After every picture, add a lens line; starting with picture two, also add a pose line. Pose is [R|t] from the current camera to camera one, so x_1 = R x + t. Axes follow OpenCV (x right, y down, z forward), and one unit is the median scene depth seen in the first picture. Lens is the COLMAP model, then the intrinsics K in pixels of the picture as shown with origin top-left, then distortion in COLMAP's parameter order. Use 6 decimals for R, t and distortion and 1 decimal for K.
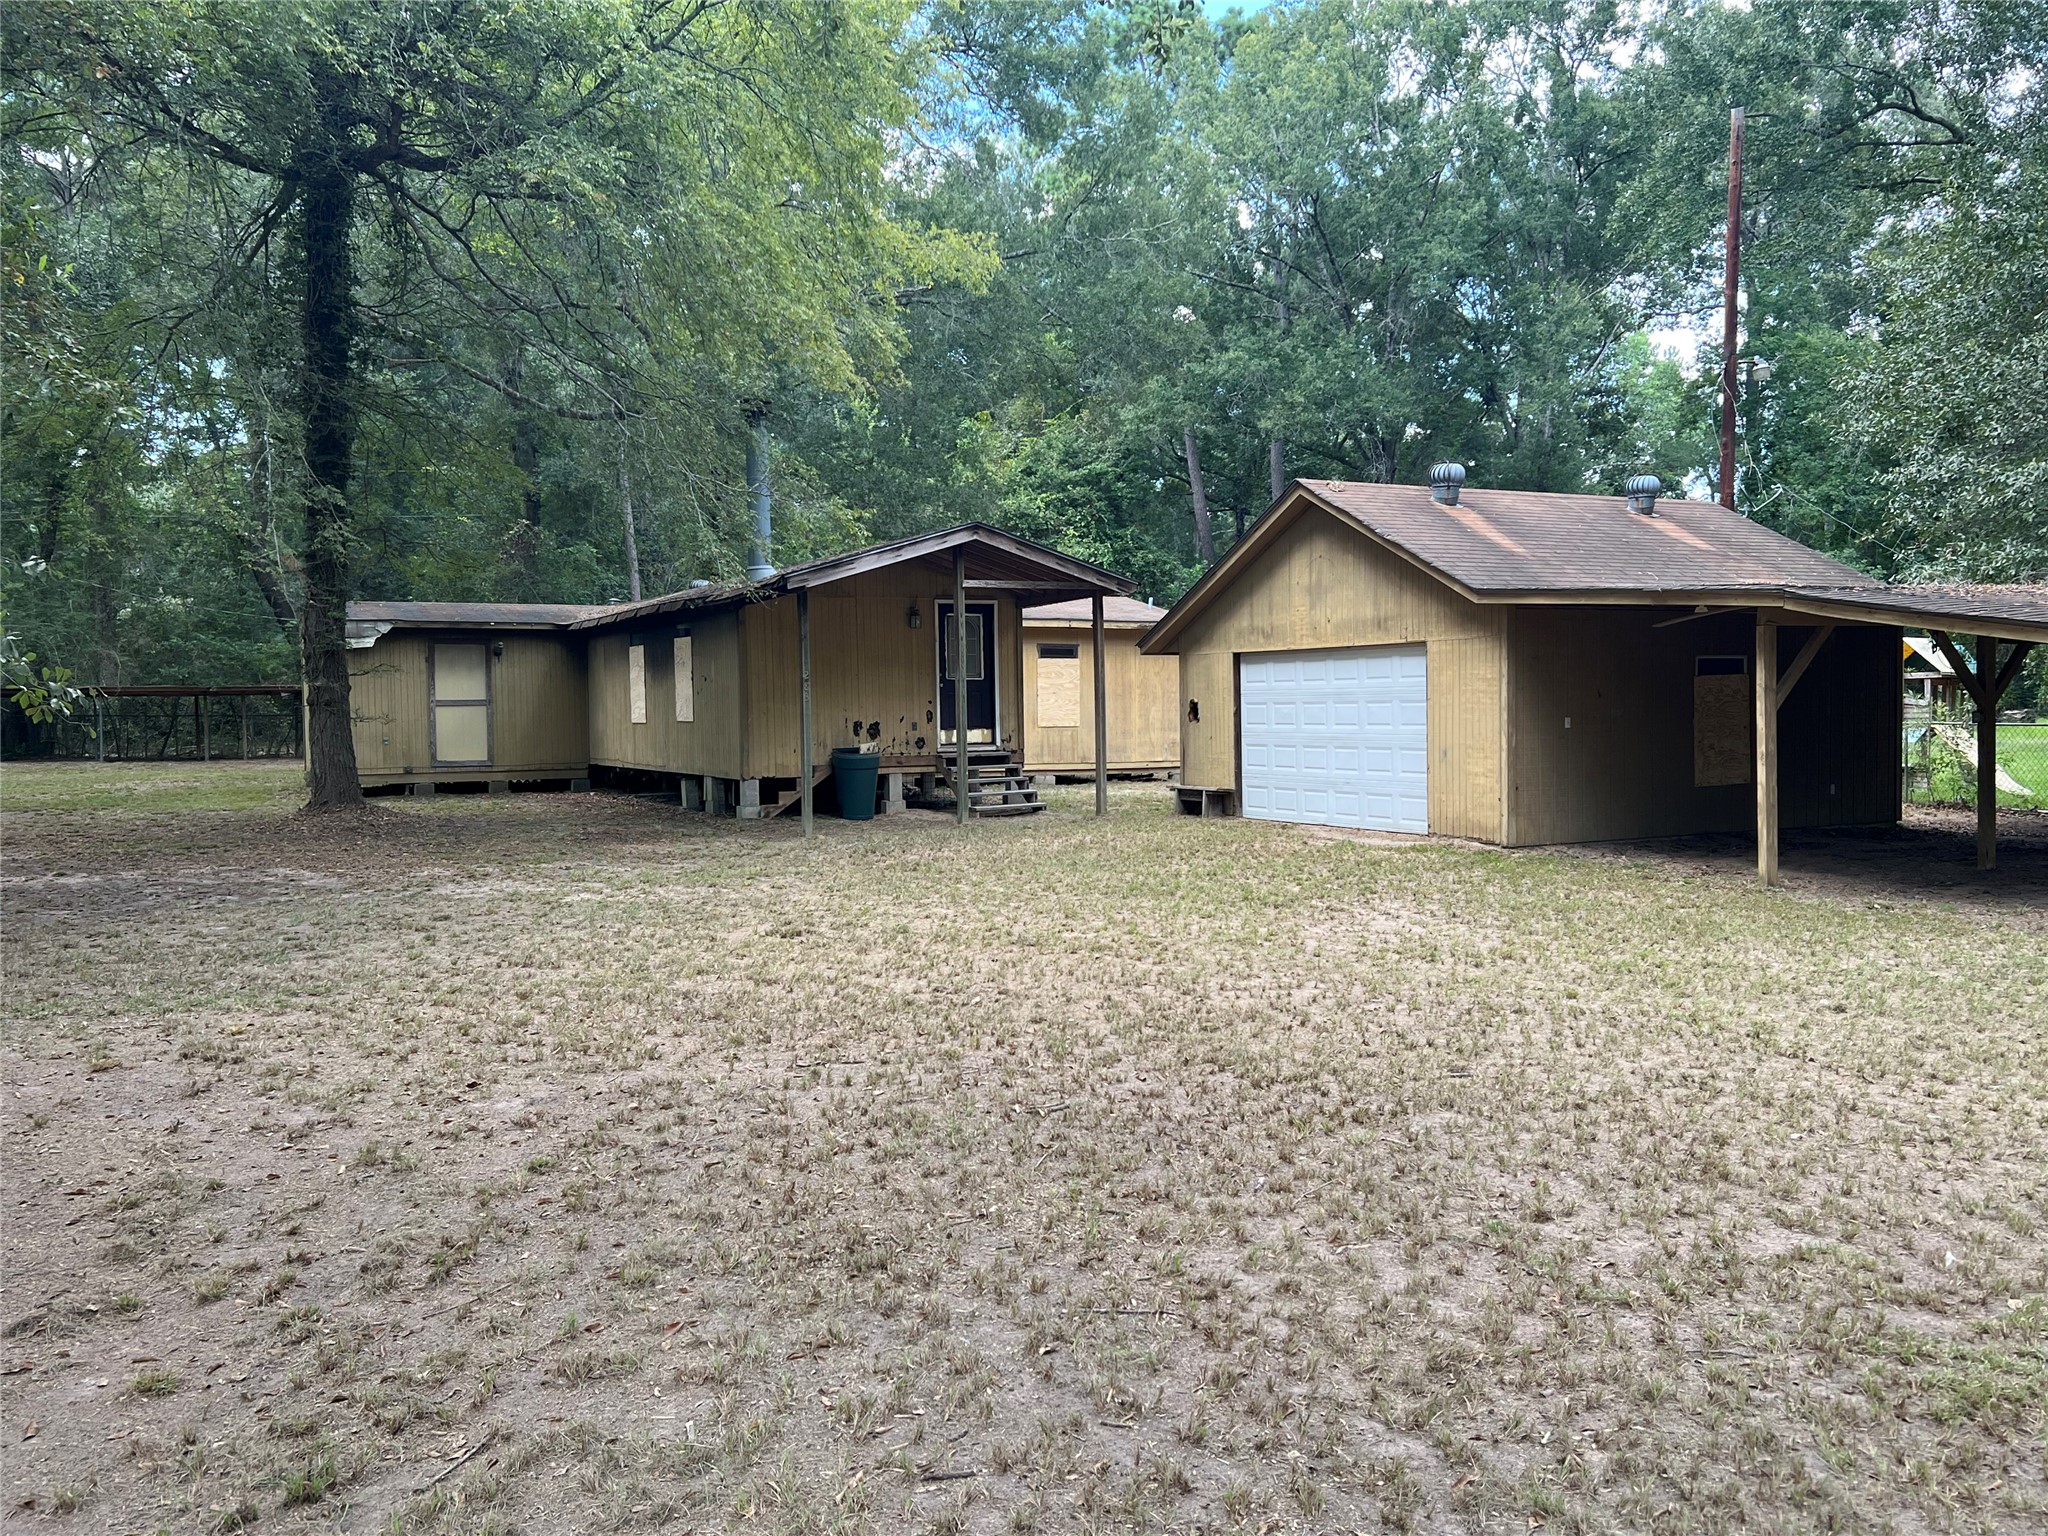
lens RADIAL K [[1702.4, 0, 1024.0], [0, 1702.4, 768.0], [0, 0, 1]] dist [0.080259, -0.000342]
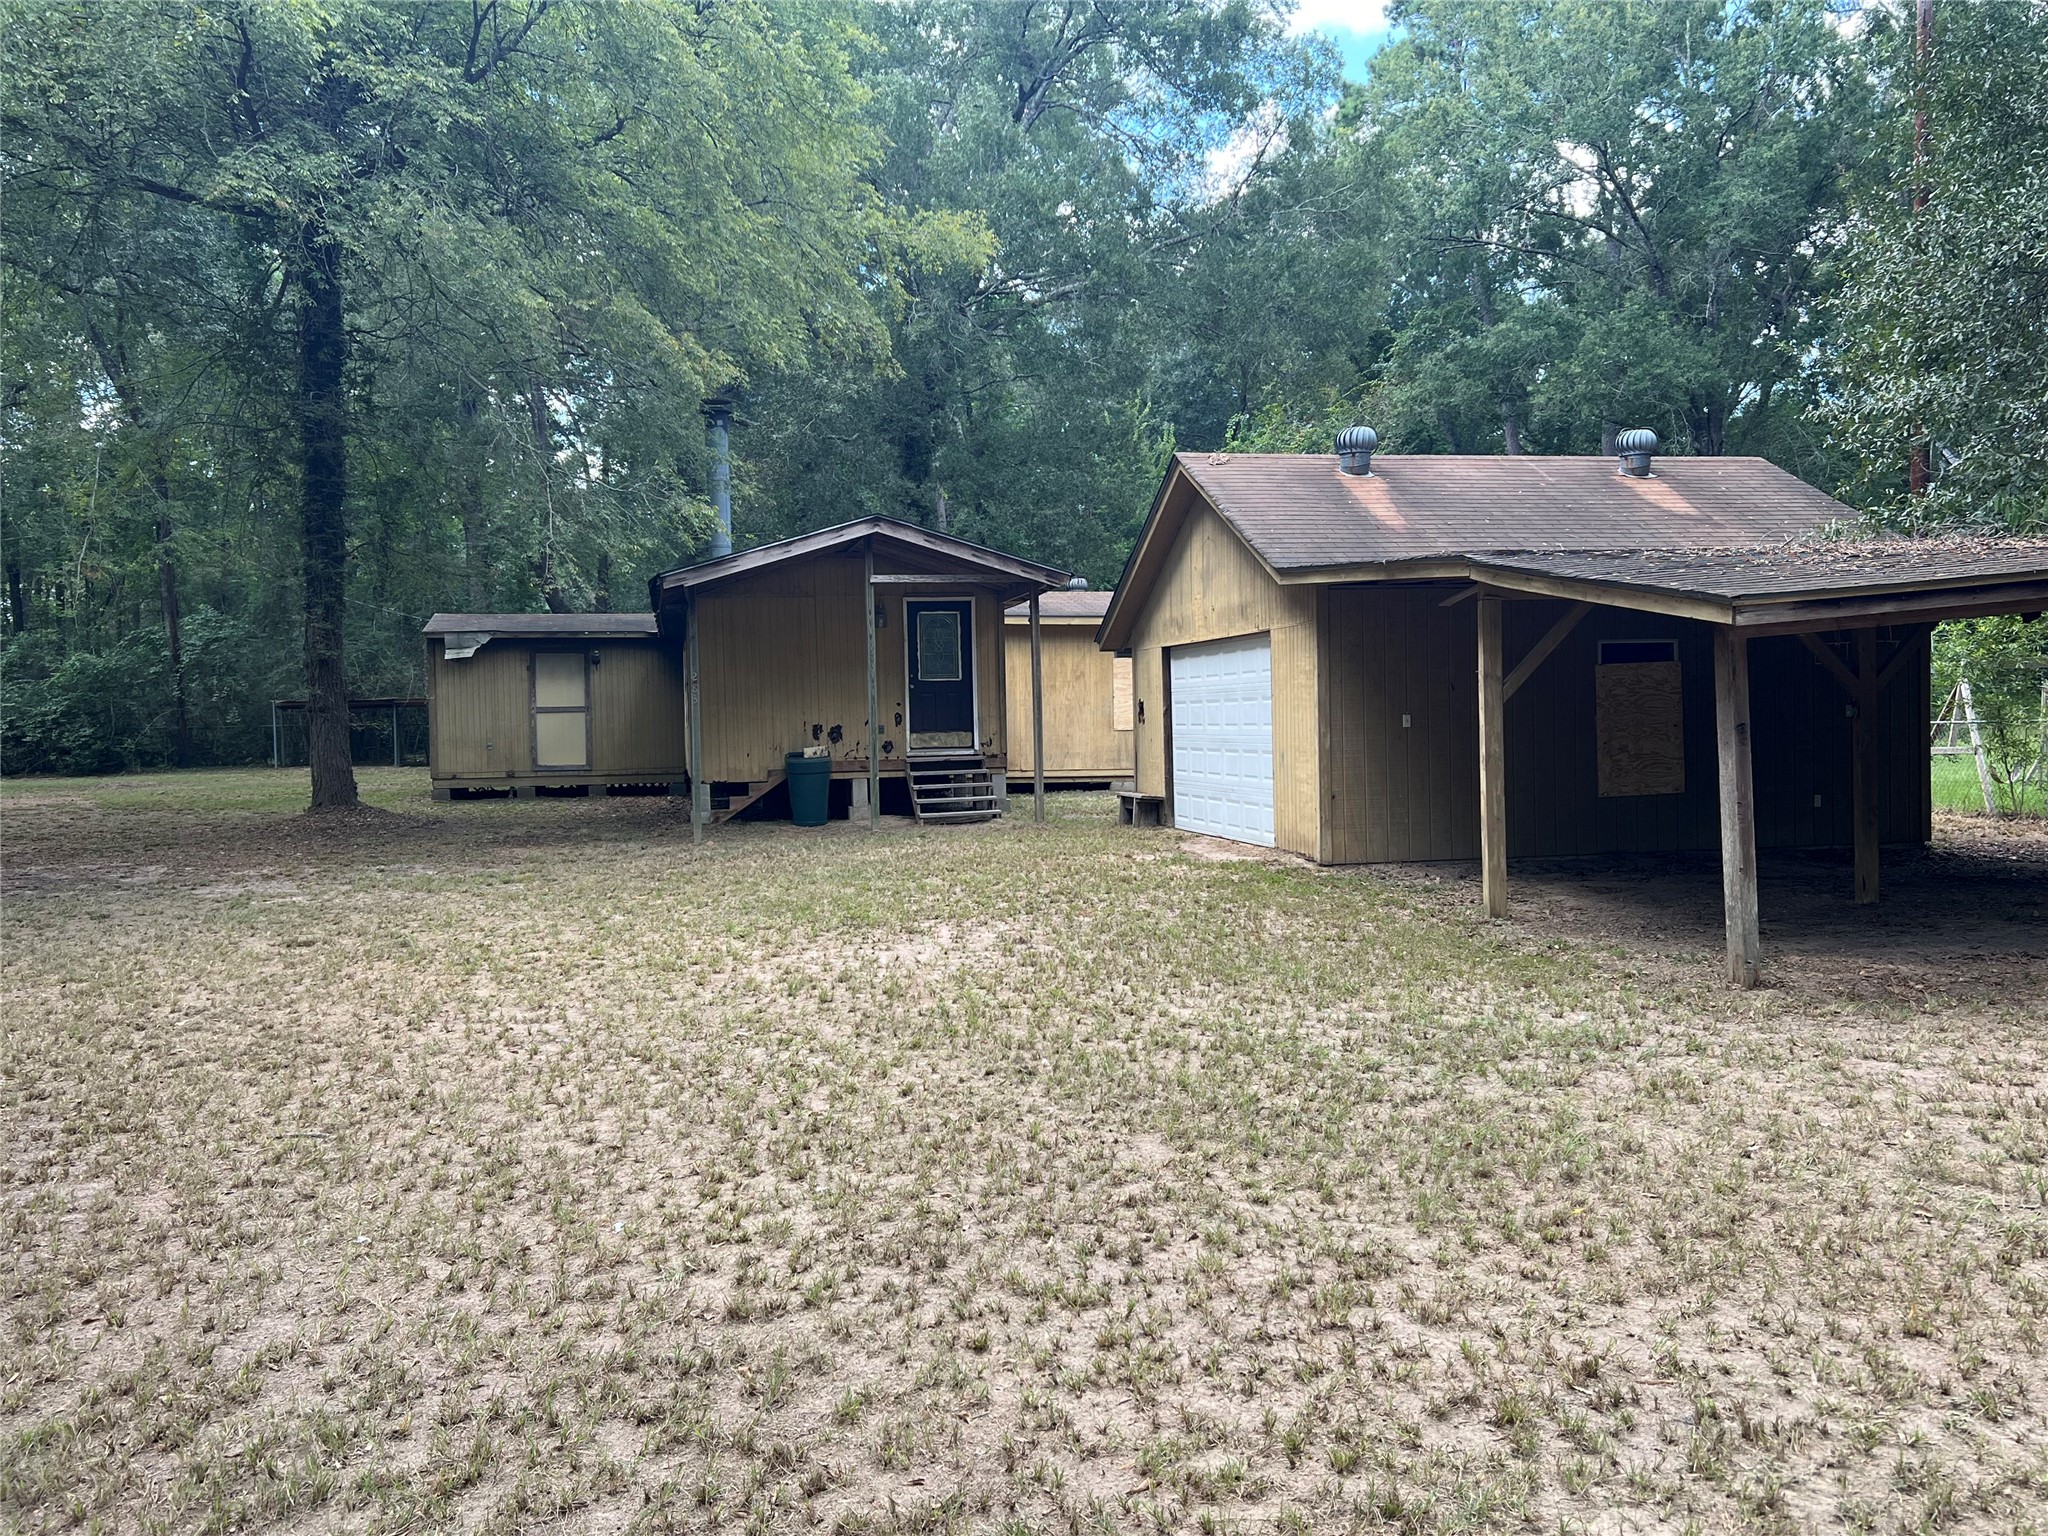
lens RADIAL K [[1702.4, 0, 1024.0], [0, 1702.4, 768.0], [0, 0, 1]] dist [0.080259, -0.000342]
pose [[0.962658, 0.002092, -0.270712, 0.284352], [-0.003276, 0.999987, -0.003924, 0.000779], [0.270700, 0.004664, 0.962652, 0.098955]]
